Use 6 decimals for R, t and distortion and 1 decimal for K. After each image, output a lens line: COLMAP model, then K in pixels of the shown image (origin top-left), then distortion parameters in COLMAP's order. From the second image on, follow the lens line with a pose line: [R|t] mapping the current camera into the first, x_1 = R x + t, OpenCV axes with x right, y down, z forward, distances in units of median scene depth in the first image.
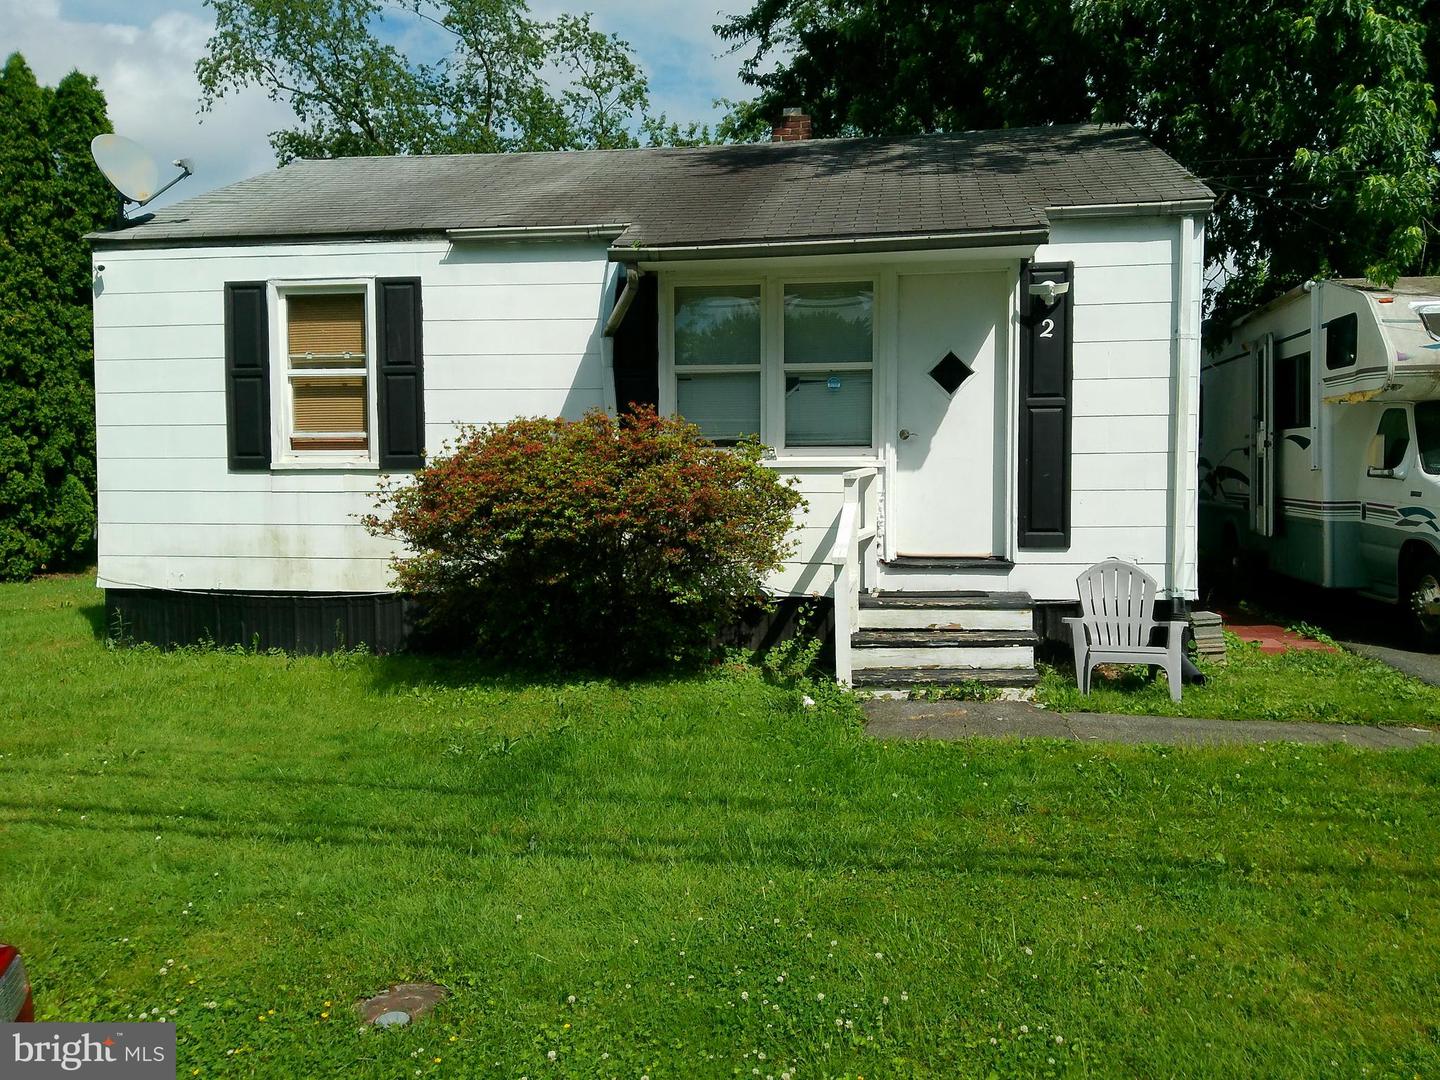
lens RADIAL K [[1191.5, 0, 726.8], [0, 1191.5, 519.5], [0, 0, 1]] dist [0.000916, -0.011368]
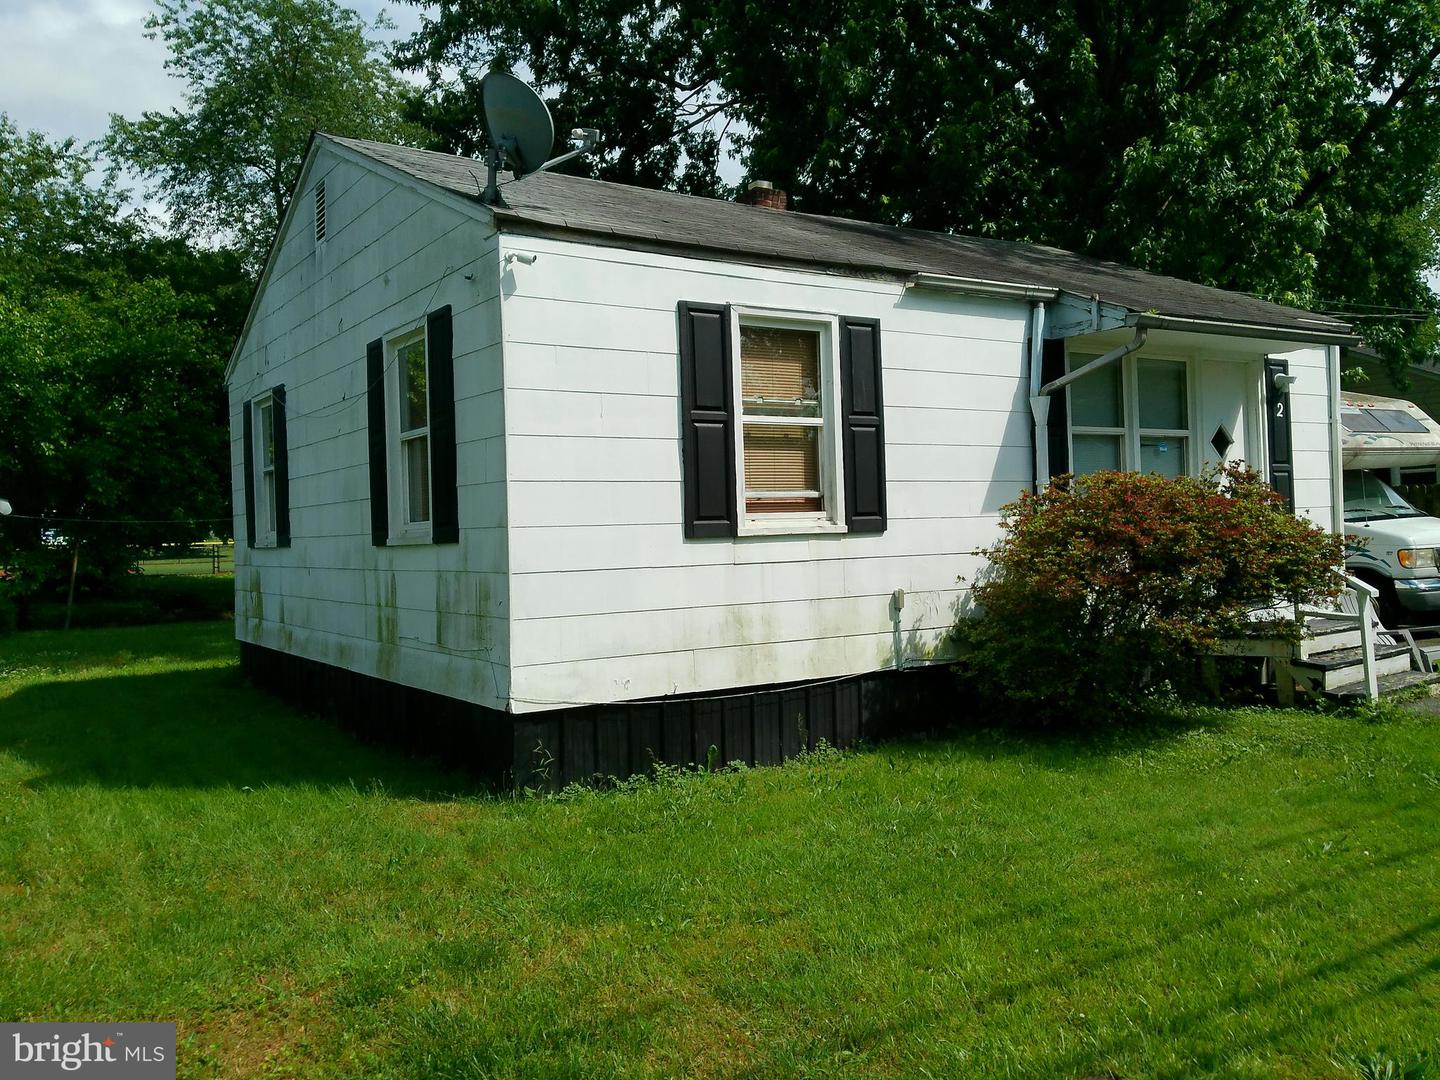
lens RADIAL K [[1191.5, 0, 719.5], [0, 1191.5, 539.1], [0, 0, 1]] dist [0.000916, -0.011368]
pose [[0.739069, -0.024258, 0.673193, -0.544947], [0.059944, 0.997755, -0.029857, -0.009894], [-0.670957, 0.062420, 0.738864, 0.240290]]
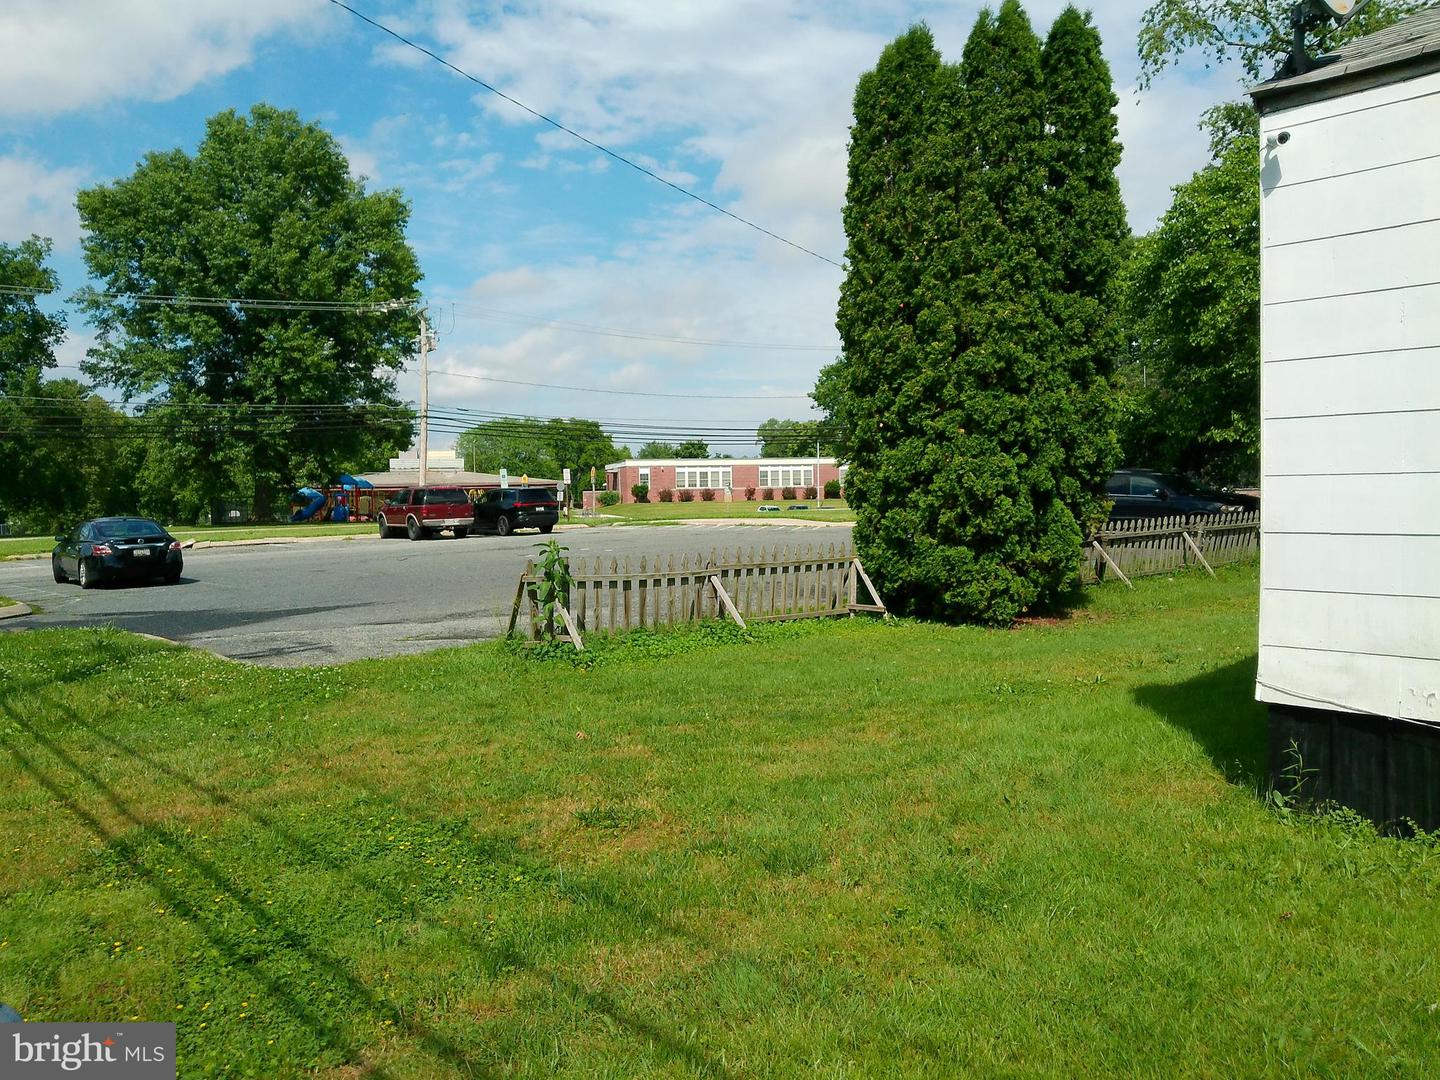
lens RADIAL K [[1191.5, 0, 718.8], [0, 1191.5, 533.3], [0, 0, 1]] dist [0.000916, -0.011368]
pose [[0.766156, 0.012712, -0.642529, -0.215234], [-0.015724, 0.999876, 0.001032, -0.012156], [0.642463, 0.009312, 0.766260, 0.234482]]
